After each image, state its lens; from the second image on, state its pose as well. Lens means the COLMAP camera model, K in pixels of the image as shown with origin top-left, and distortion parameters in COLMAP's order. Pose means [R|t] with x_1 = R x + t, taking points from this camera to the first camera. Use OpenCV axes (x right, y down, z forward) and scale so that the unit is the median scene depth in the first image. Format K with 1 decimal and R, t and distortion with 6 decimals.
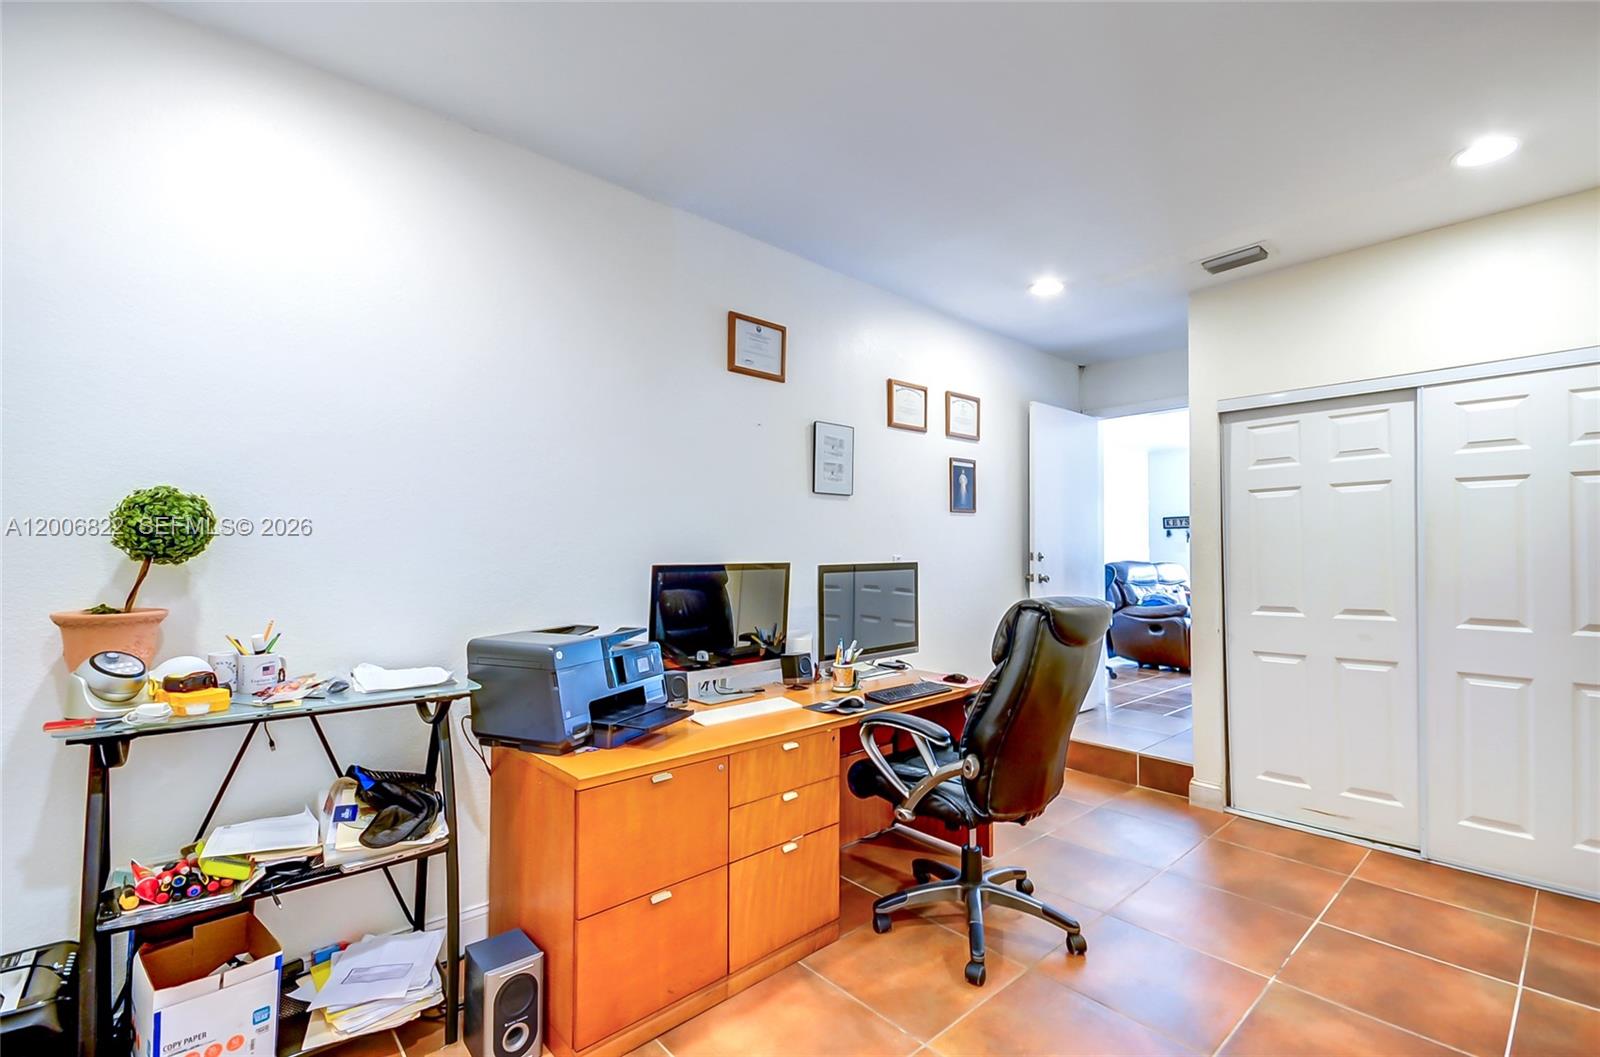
lens RADIAL K [[706.3, 0, 800.0], [0, 706.3, 528.5], [0, 0, 1]] dist [0.000159, -0.000198]
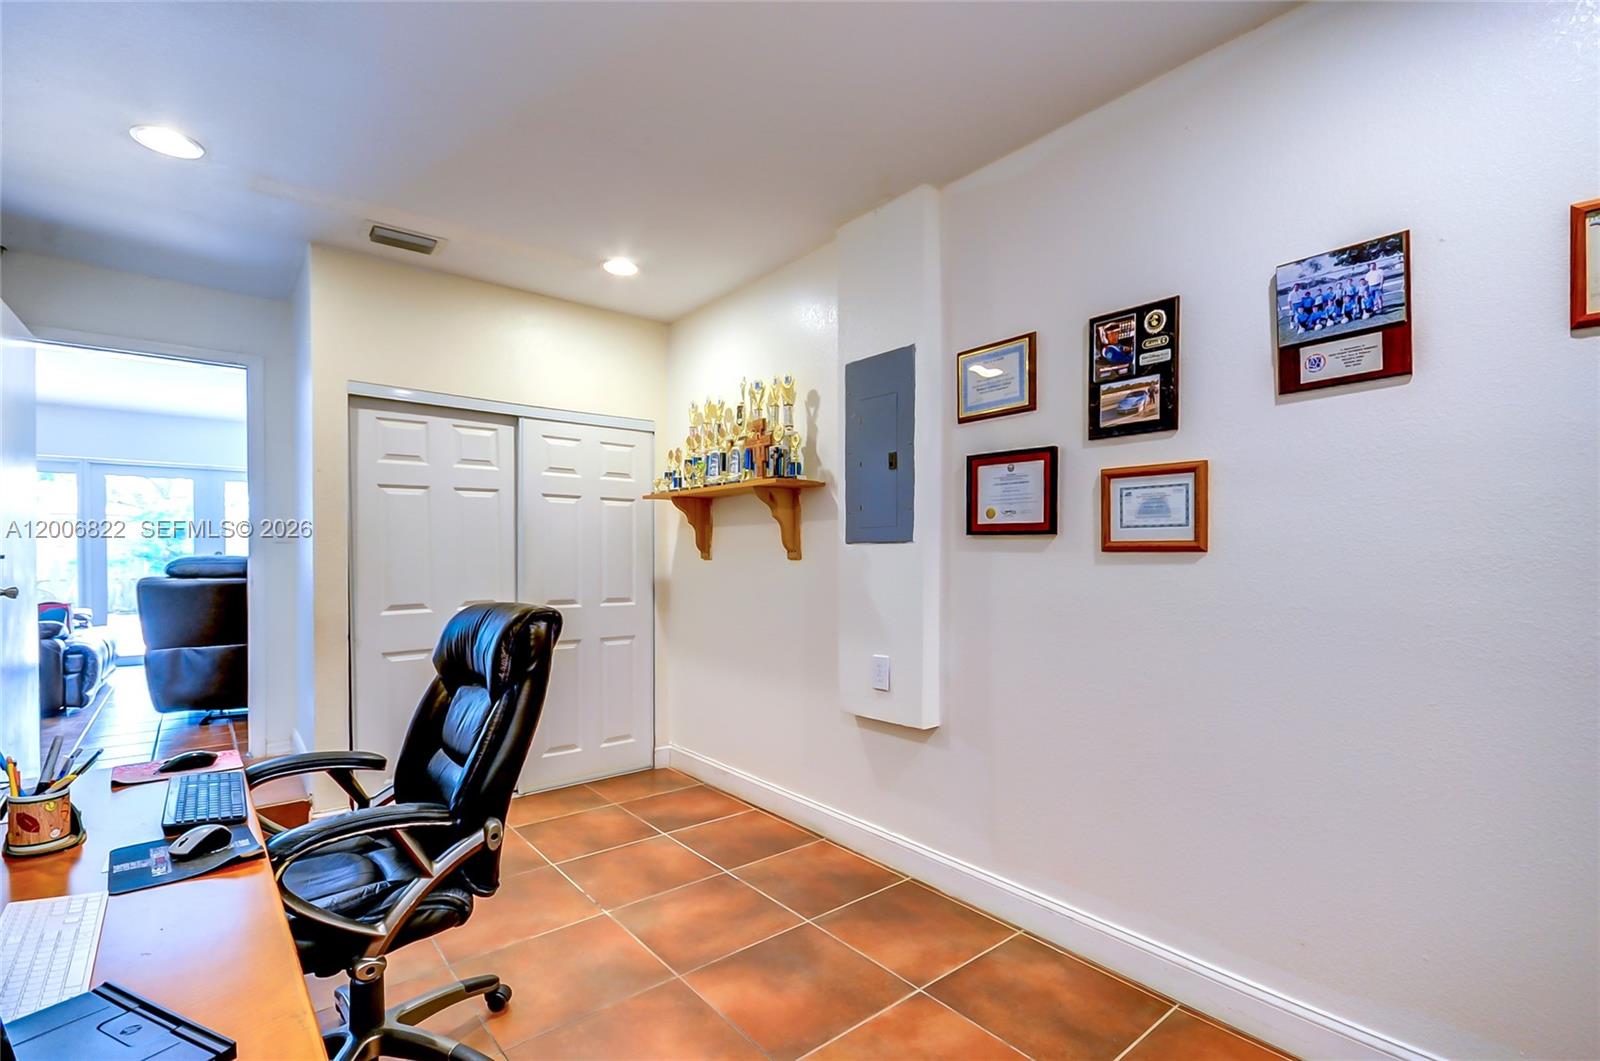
lens RADIAL K [[721.5, 0, 802.0], [0, 721.5, 554.4], [0, 0, 1]] dist [0.001486, 0.000212]
pose [[0.014098, -0.002602, 0.999897, -0.376784], [-0.036877, 0.999315, 0.003121, 0.018079], [-0.999220, -0.036917, 0.013992, 0.484705]]
